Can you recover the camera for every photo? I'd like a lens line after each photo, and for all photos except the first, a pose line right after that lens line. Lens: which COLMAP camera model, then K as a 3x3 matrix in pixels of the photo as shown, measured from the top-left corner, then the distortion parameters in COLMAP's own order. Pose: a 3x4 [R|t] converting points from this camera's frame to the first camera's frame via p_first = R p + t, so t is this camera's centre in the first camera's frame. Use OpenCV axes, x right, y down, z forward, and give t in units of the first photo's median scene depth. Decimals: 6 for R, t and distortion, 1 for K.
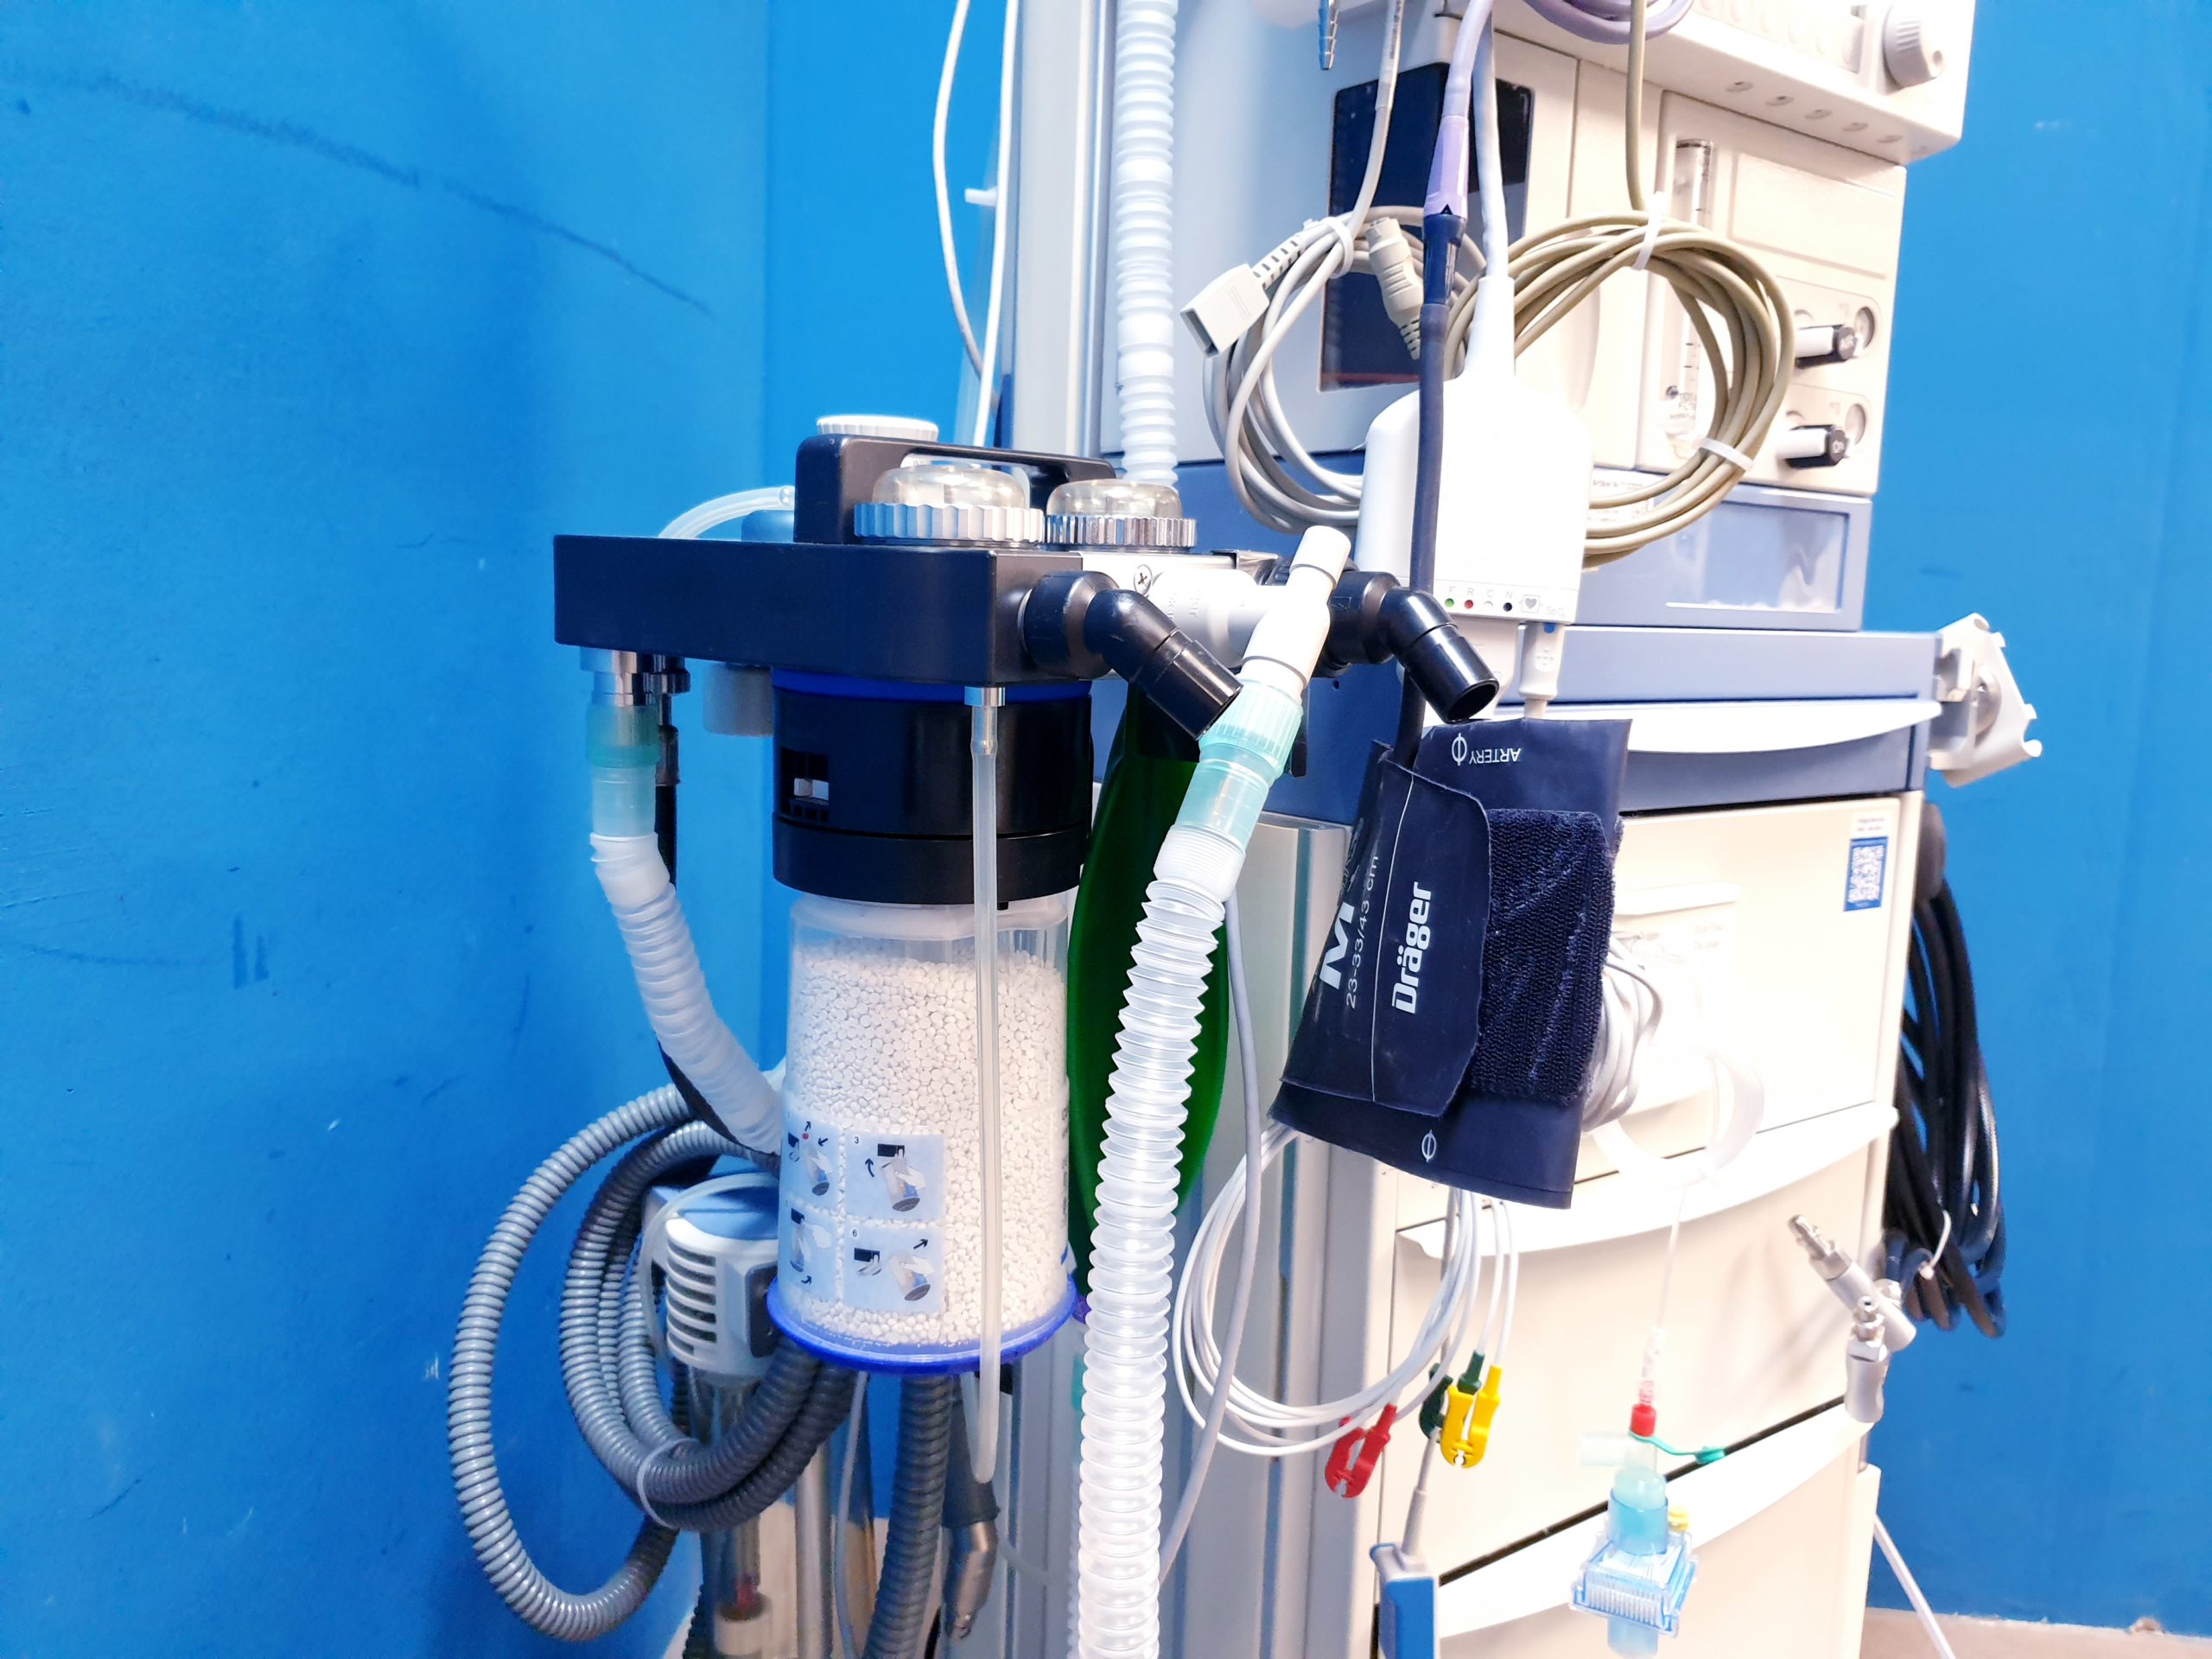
lens RADIAL K [[1736.6, 0, 1082.9], [0, 1736.6, 838.7], [0, 0, 1]] dist [0.014822, -0.008423]
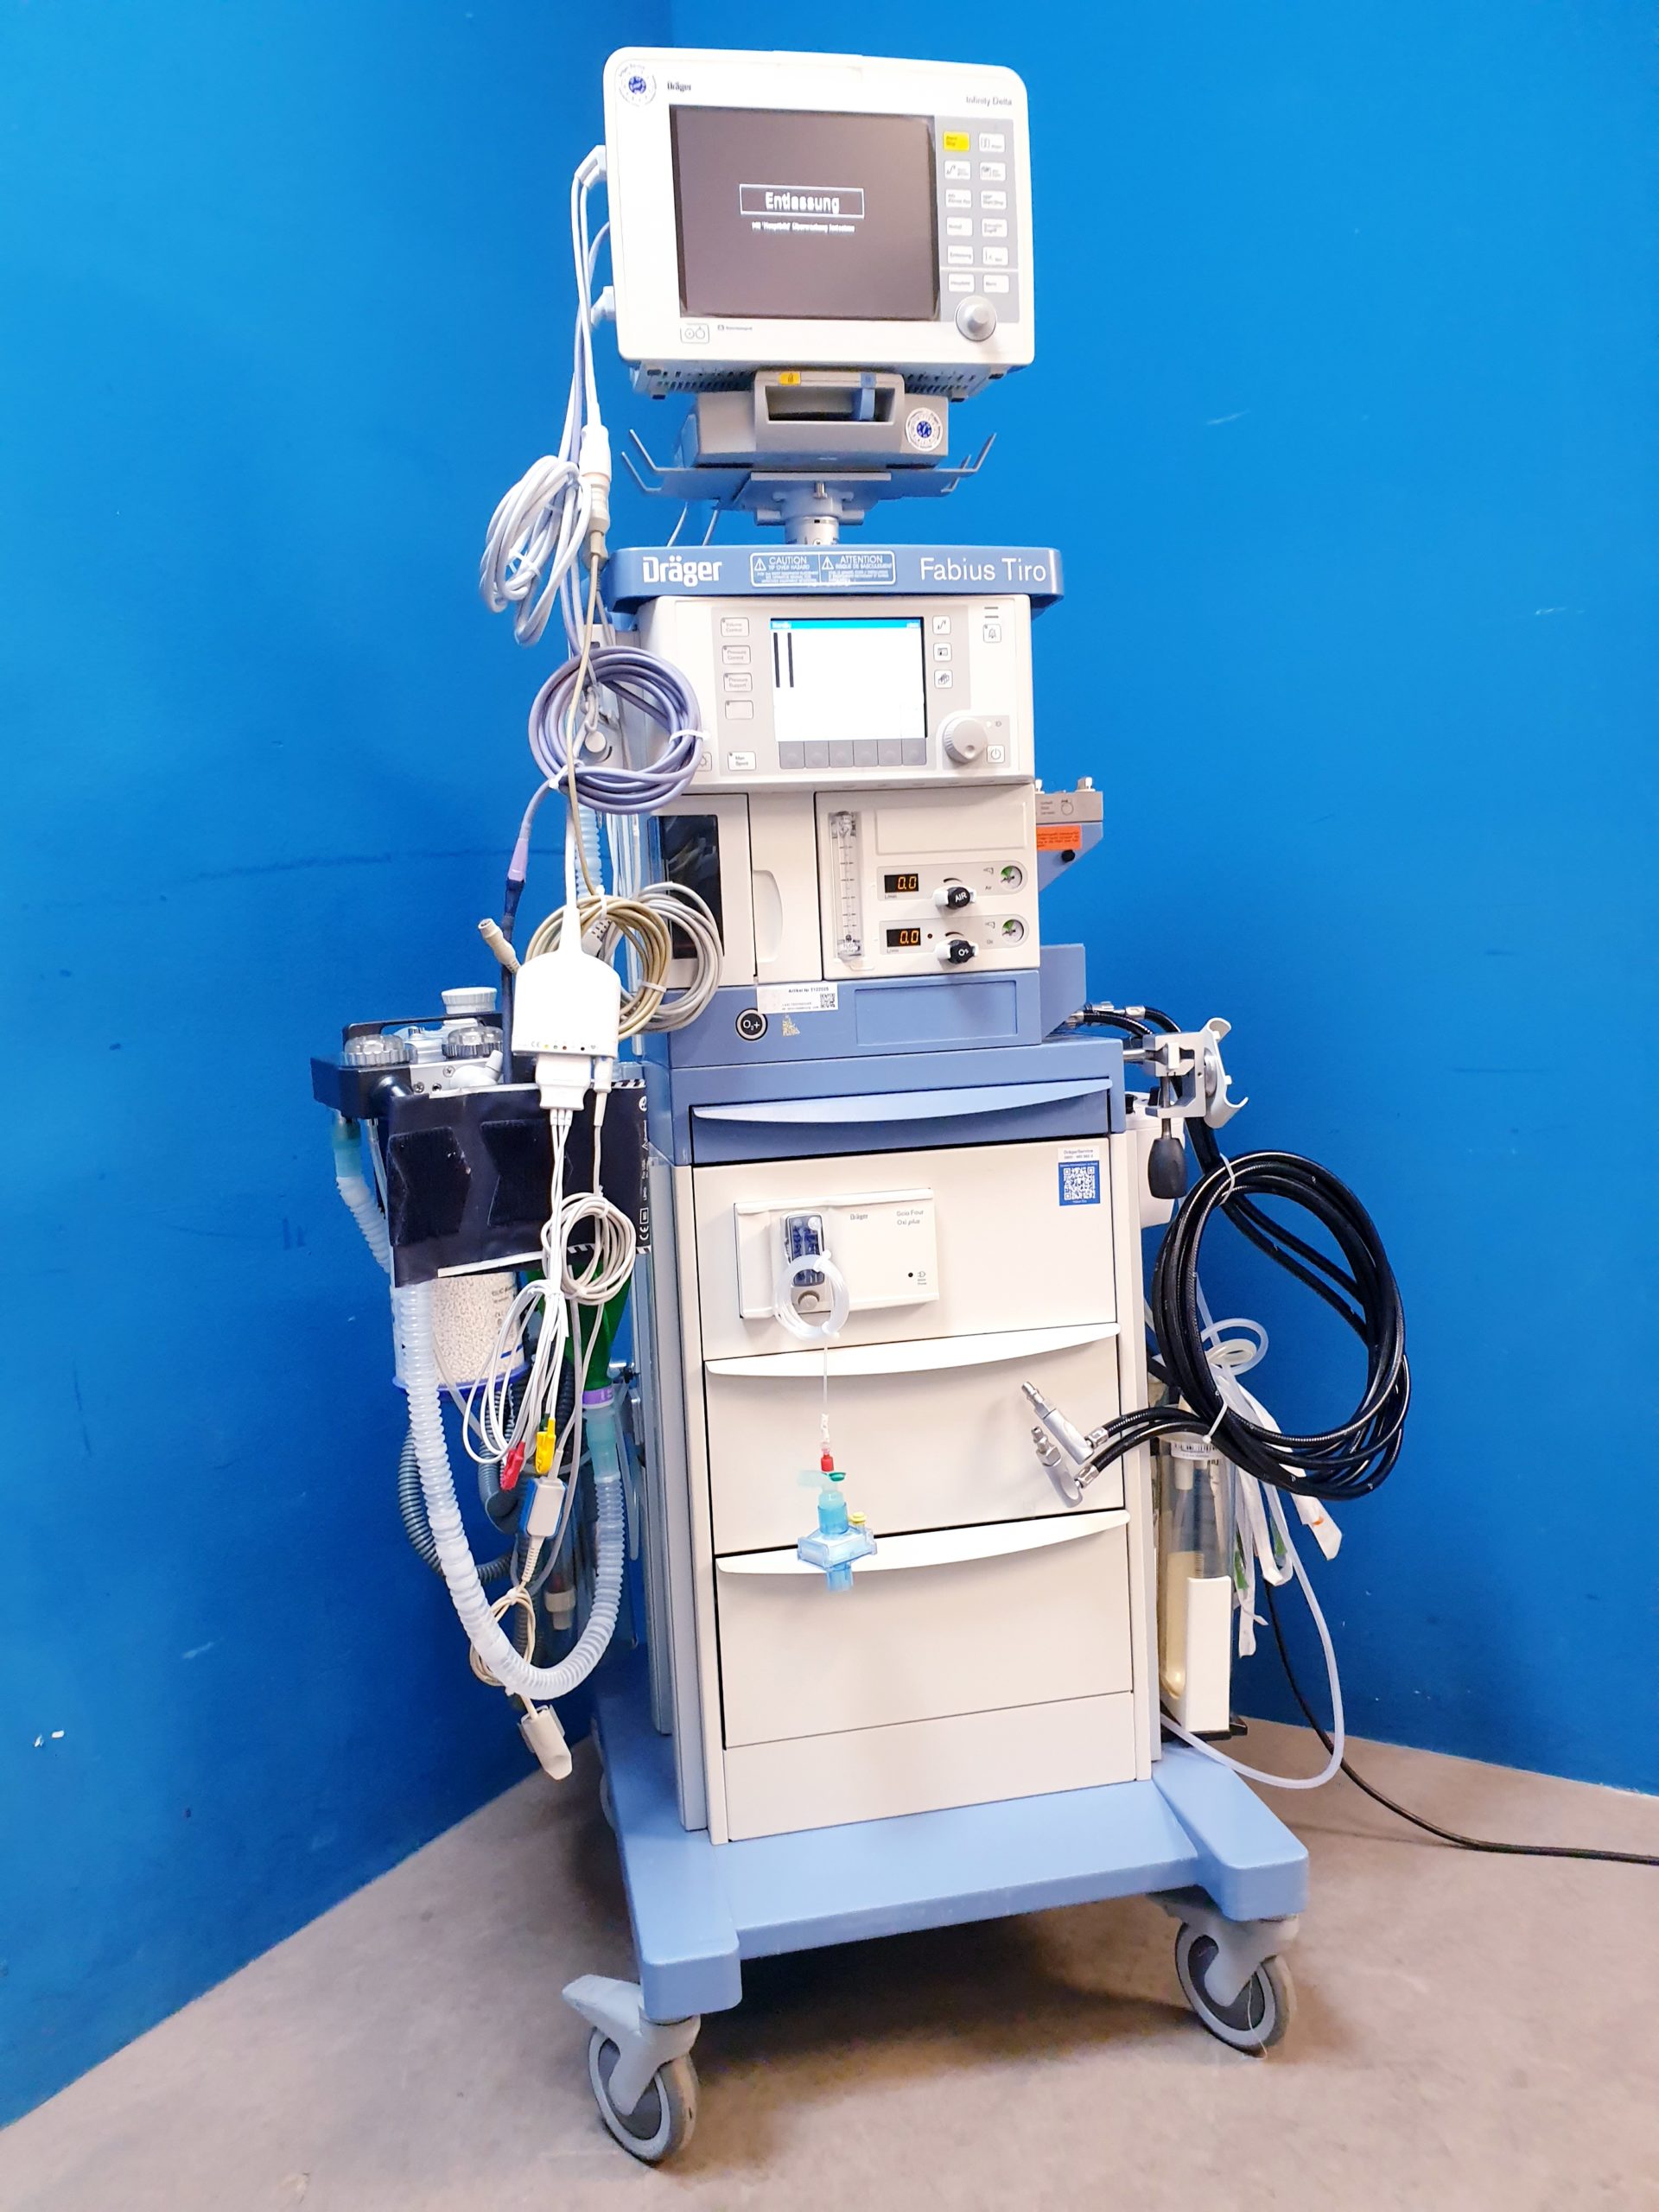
lens RADIAL K [[1736.6, 0, 827.2], [0, 1736.6, 1118.8], [0, 0, 1]] dist [0.014822, -0.008423]
pose [[0.906400, -0.035649, -0.420913, 1.102566], [0.021417, 0.999029, -0.038494, 0.019864], [0.421877, 0.025876, 0.906284, -0.738221]]
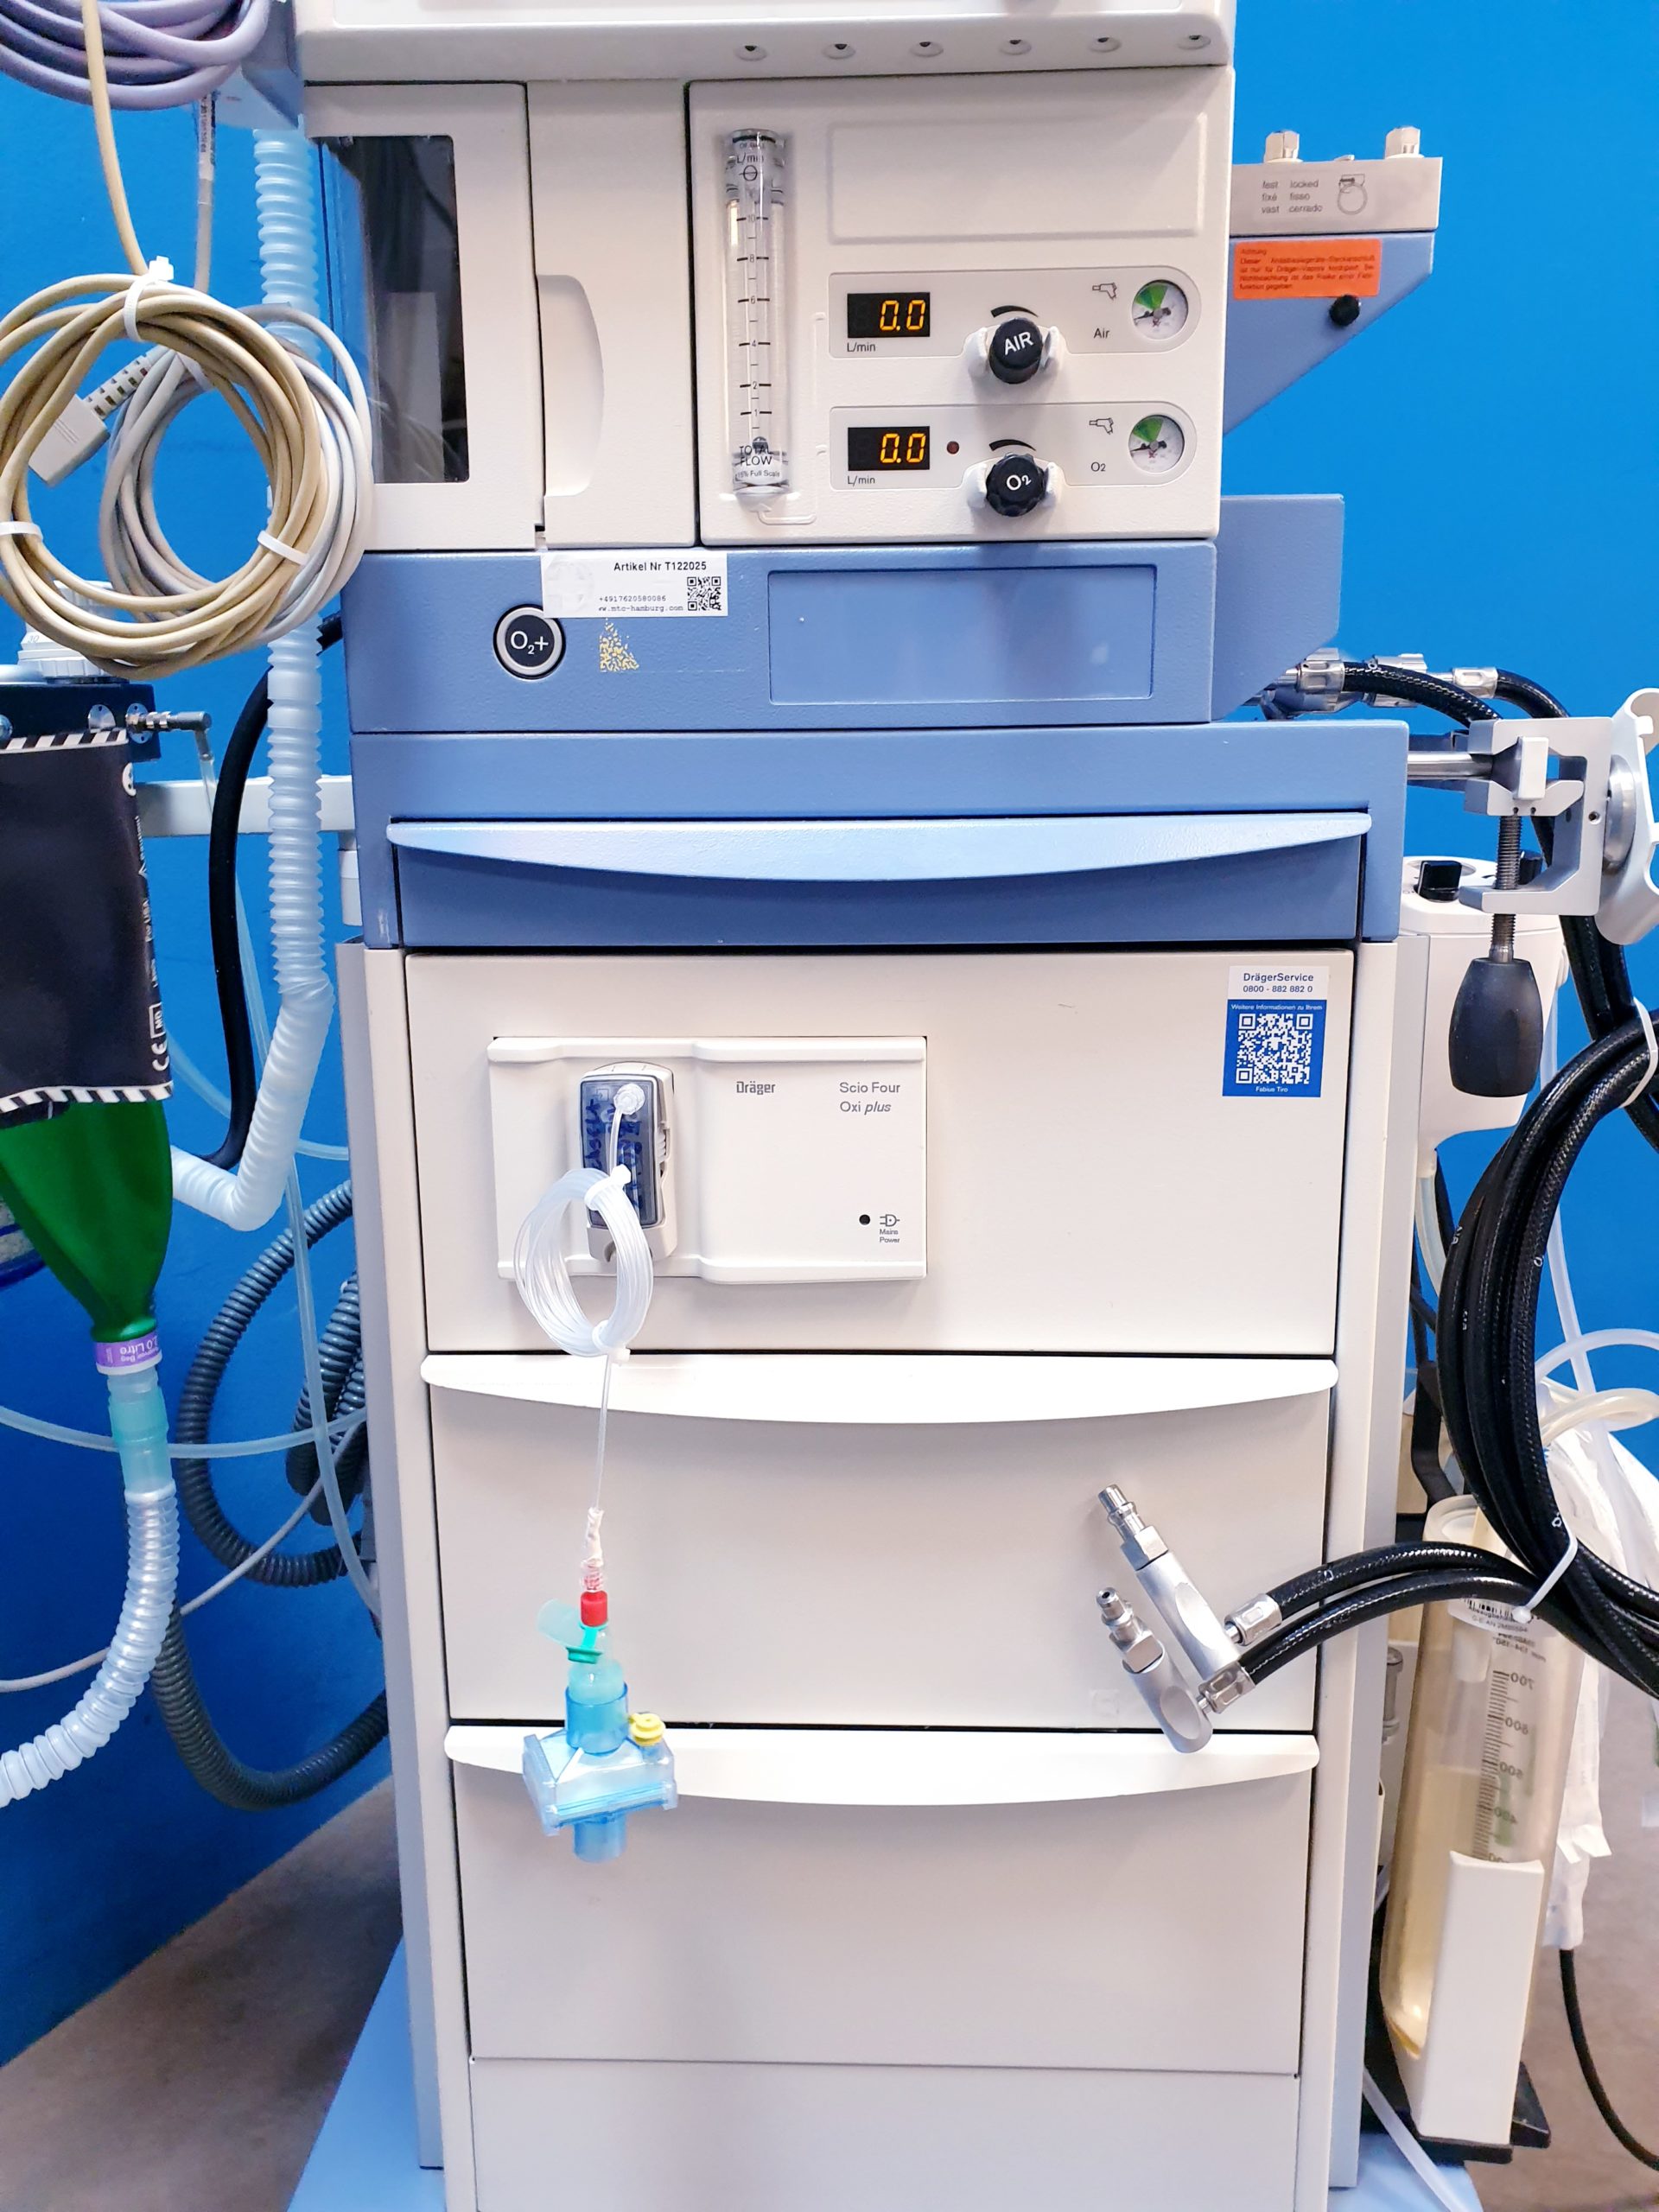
lens RADIAL K [[1736.6, 0, 860.9], [0, 1736.6, 1097.8], [0, 0, 1]] dist [0.014822, -0.008423]
pose [[0.788351, 0.092013, -0.608306, 0.900942], [-0.050808, 0.995112, 0.084675, -0.015900], [0.613124, -0.035847, 0.789173, 0.351879]]
